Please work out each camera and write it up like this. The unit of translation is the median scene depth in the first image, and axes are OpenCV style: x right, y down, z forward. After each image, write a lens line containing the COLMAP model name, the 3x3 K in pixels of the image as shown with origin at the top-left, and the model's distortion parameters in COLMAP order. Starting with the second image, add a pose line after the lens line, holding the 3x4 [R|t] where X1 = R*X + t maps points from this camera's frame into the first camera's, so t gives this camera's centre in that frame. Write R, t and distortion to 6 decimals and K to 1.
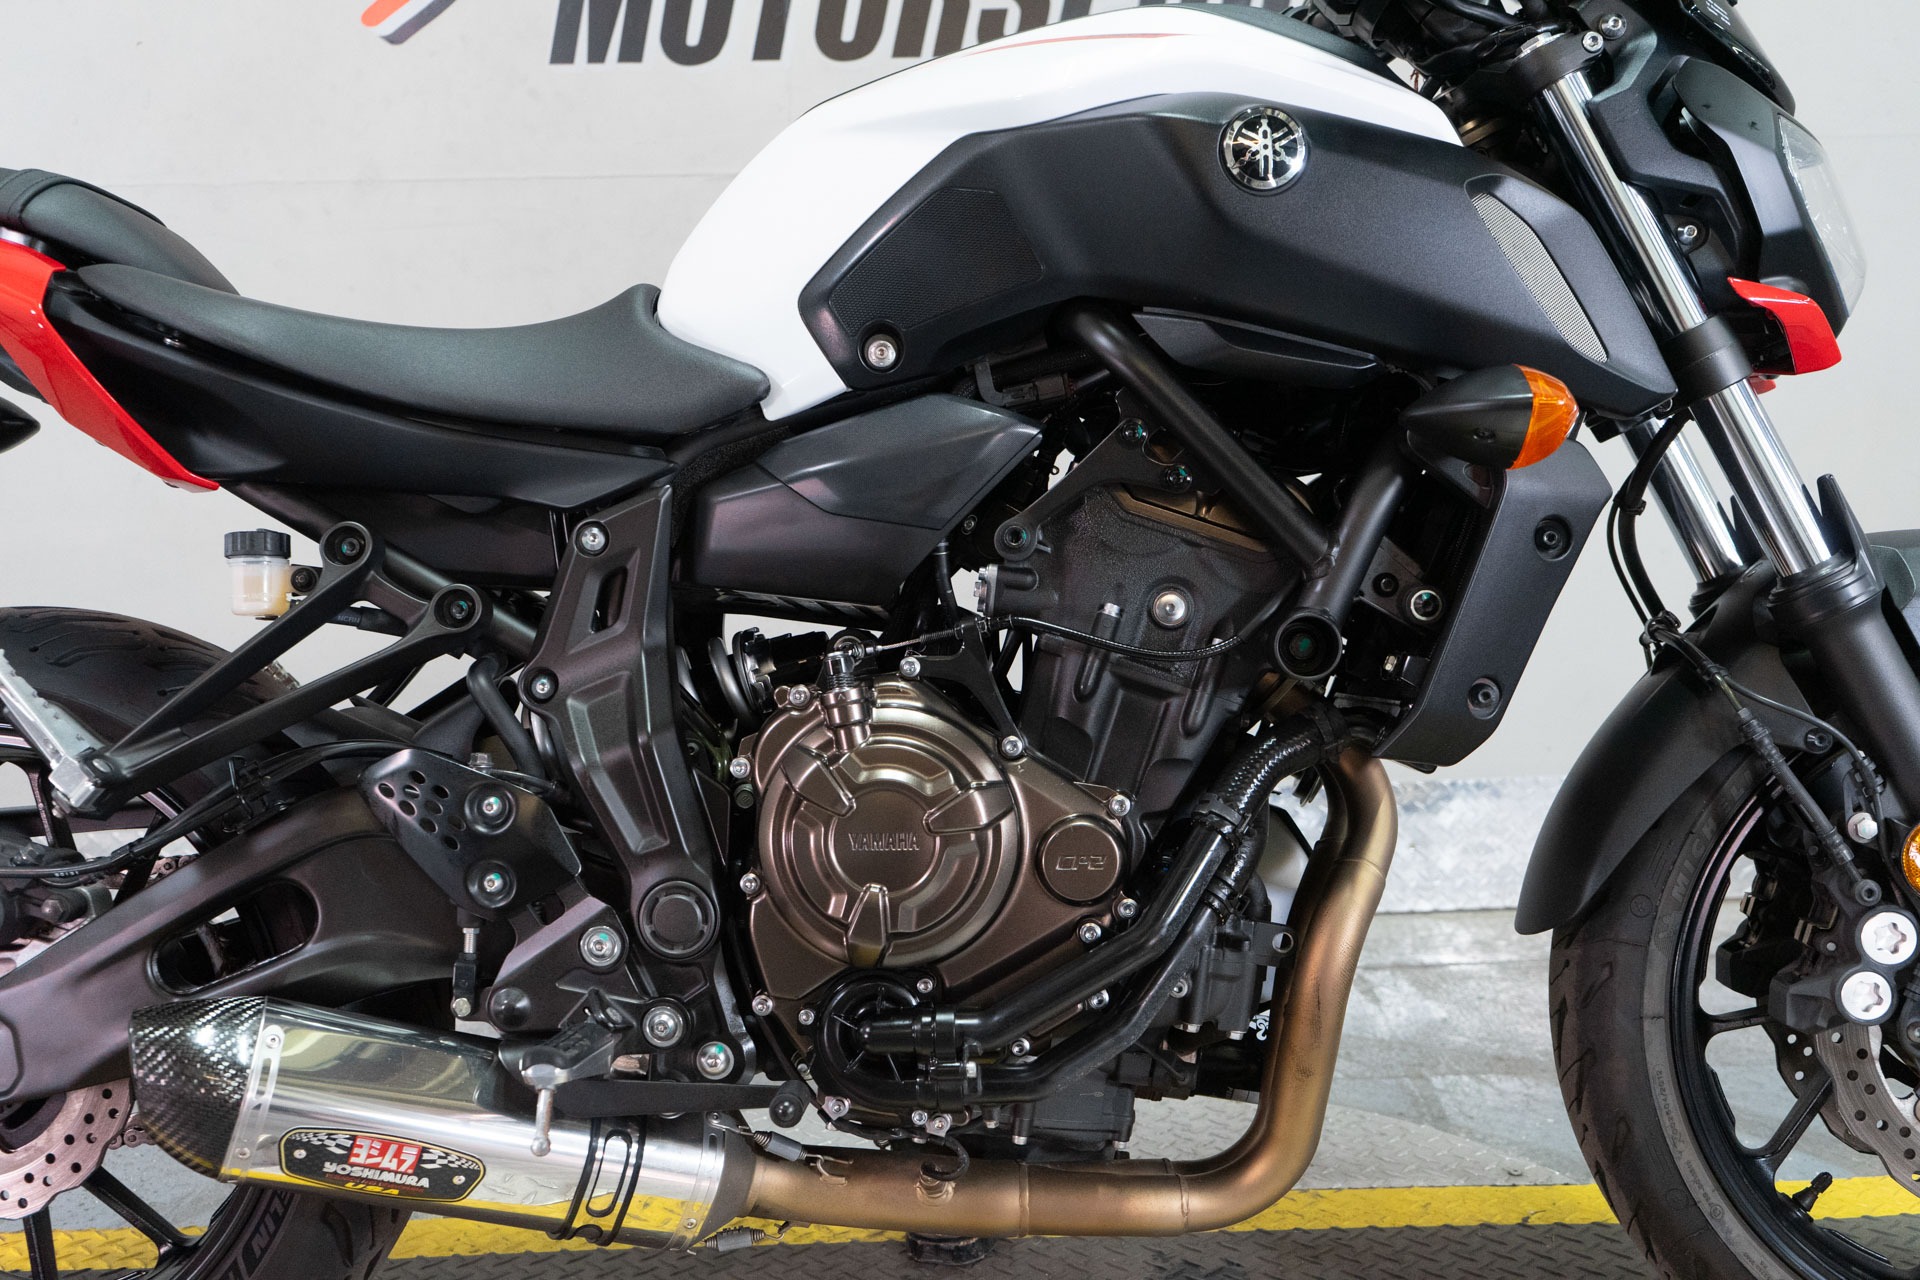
lens RADIAL K [[1938.3, 0, 960.0], [0, 1938.3, 640.0], [0, 0, 1]] dist [-0.007048, -0.000318]
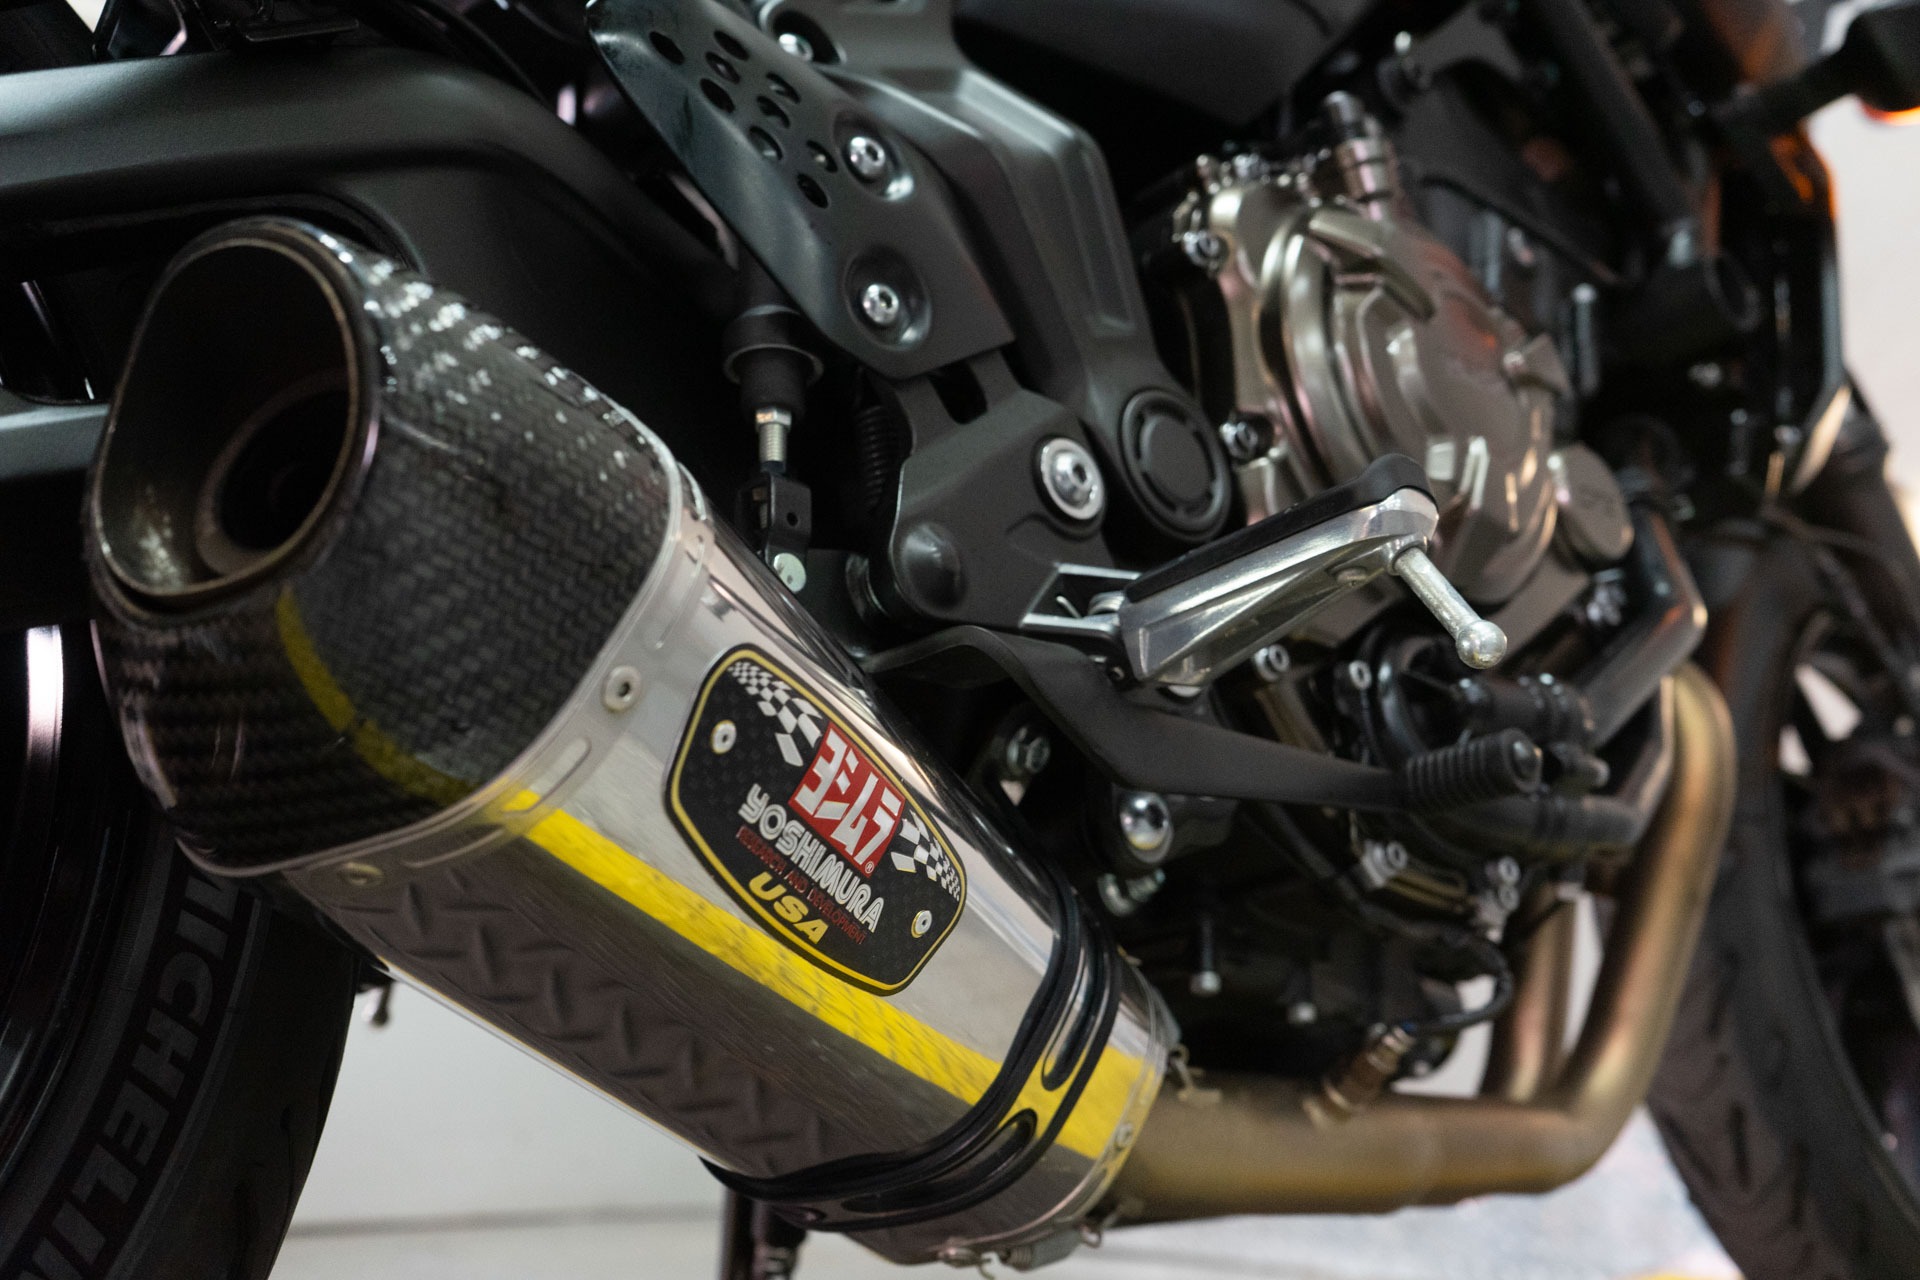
lens RADIAL K [[1939.4, 0, 960.0], [0, 1939.4, 640.0], [0, 0, 1]] dist [0.012262, 0.002744]
pose [[0.694843, 0.181273, 0.695941, -0.524657], [0.081477, 0.941638, -0.326619, 0.345642], [-0.714531, 0.283652, 0.639521, 0.709710]]
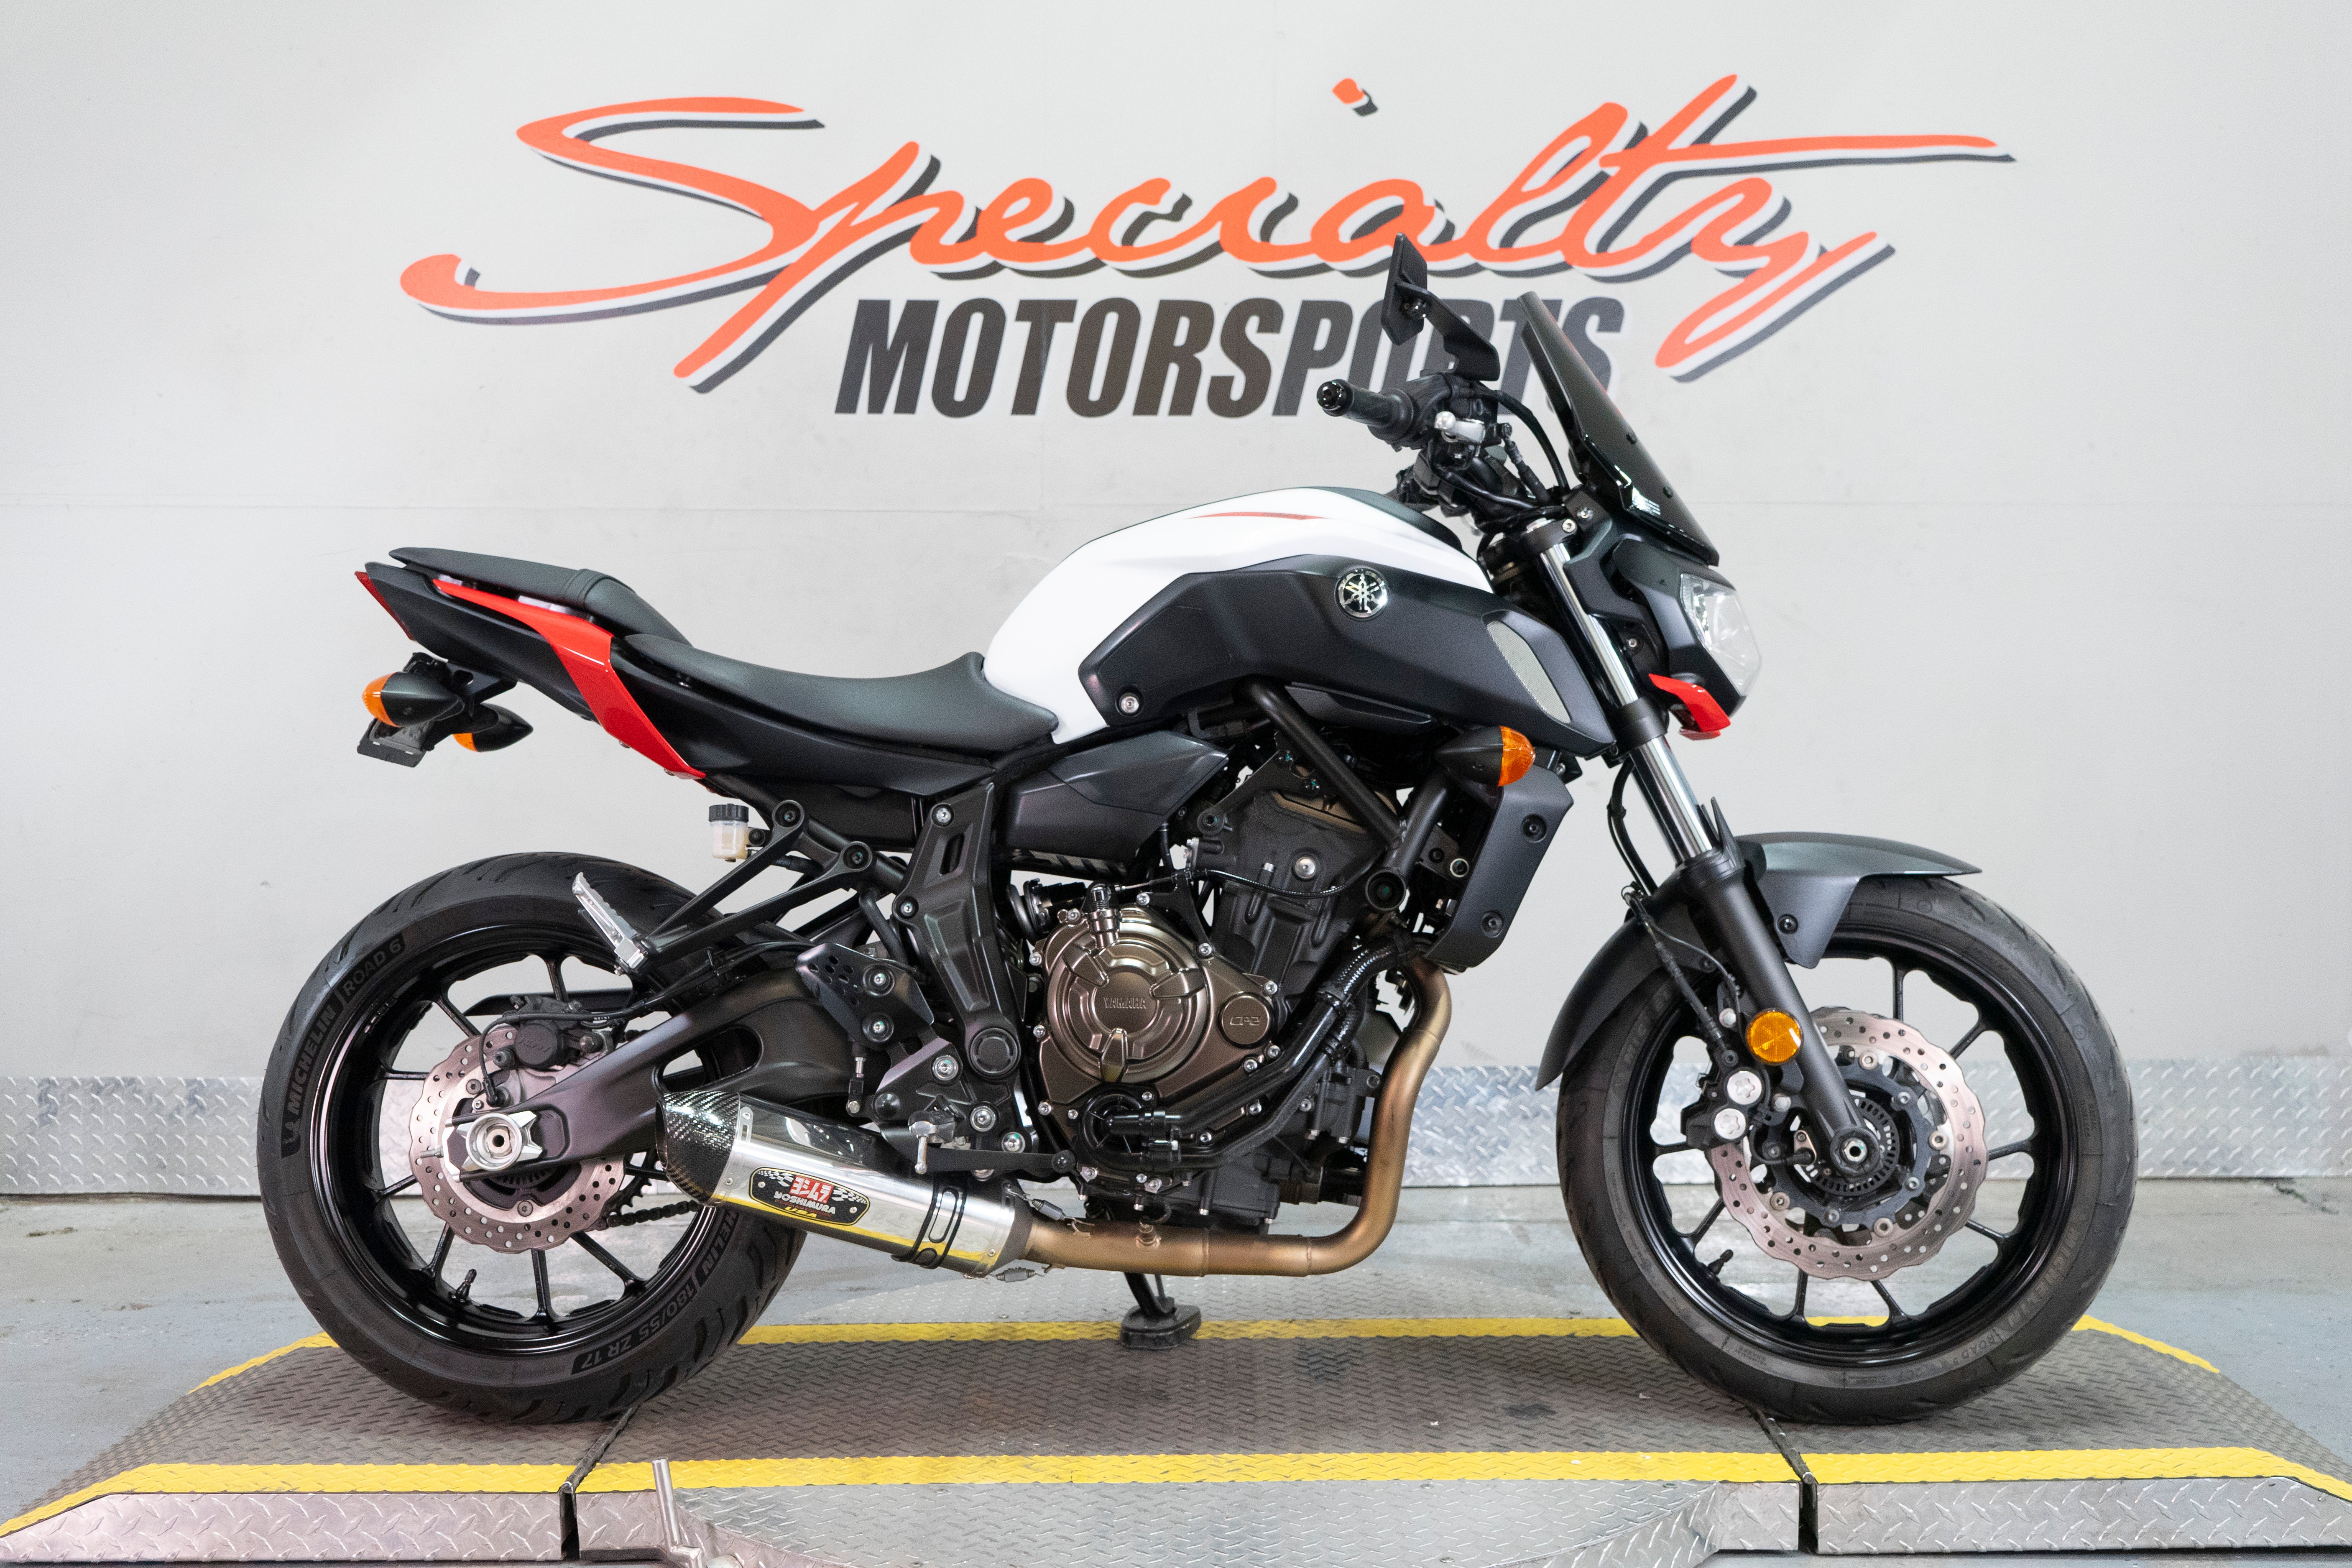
lens RADIAL K [[2419.7, 0, 1166.4], [0, 2419.7, 831.5], [0, 0, 1]] dist [0.007703, 0.003482]
pose [[0.999640, 0.026769, 0.001905, -0.011360], [-0.026583, 0.997424, -0.066618, 0.090561], [-0.003684, 0.066543, 0.997777, -1.001243]]
